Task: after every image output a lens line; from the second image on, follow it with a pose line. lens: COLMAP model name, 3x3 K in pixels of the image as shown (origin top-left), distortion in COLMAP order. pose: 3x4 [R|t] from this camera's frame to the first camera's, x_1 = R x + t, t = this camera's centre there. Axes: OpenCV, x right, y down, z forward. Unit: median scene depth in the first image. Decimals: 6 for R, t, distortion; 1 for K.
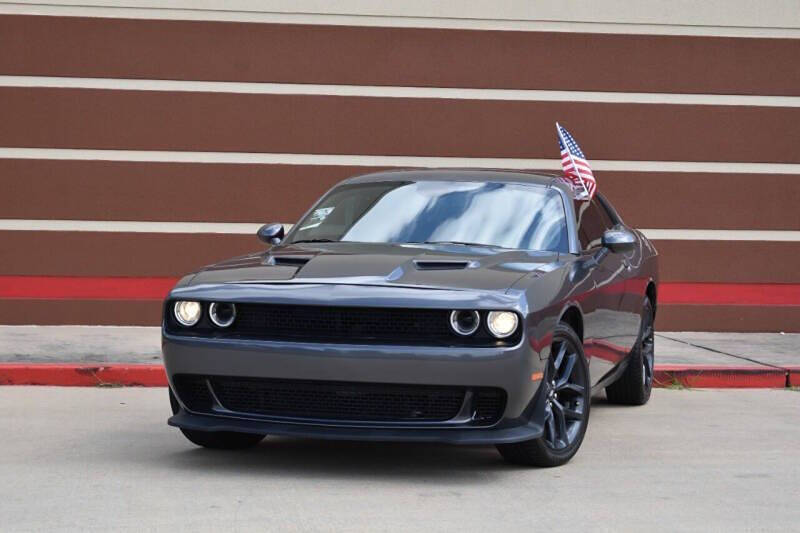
lens RADIAL K [[1892.5, 0, 400.5], [0, 1892.5, 266.5], [0, 0, 1]] dist [0.085655, 0.000000]
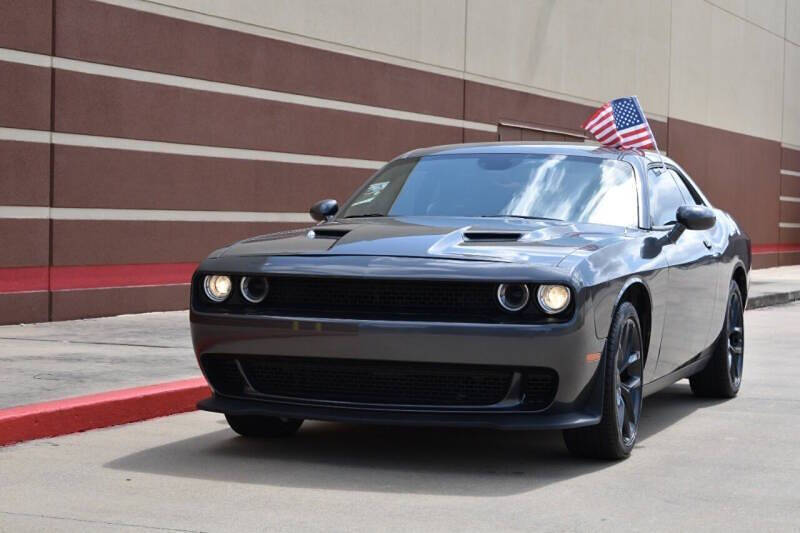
lens RADIAL K [[1616.2, 0, 402.7], [0, 1616.2, 263.5], [0, 0, 1]] dist [0.193754, 0.000000]
pose [[0.996992, -0.002154, -0.077479, 0.040601], [0.001598, 0.999973, -0.007232, 0.018519], [0.077493, 0.007086, 0.996968, 0.214572]]
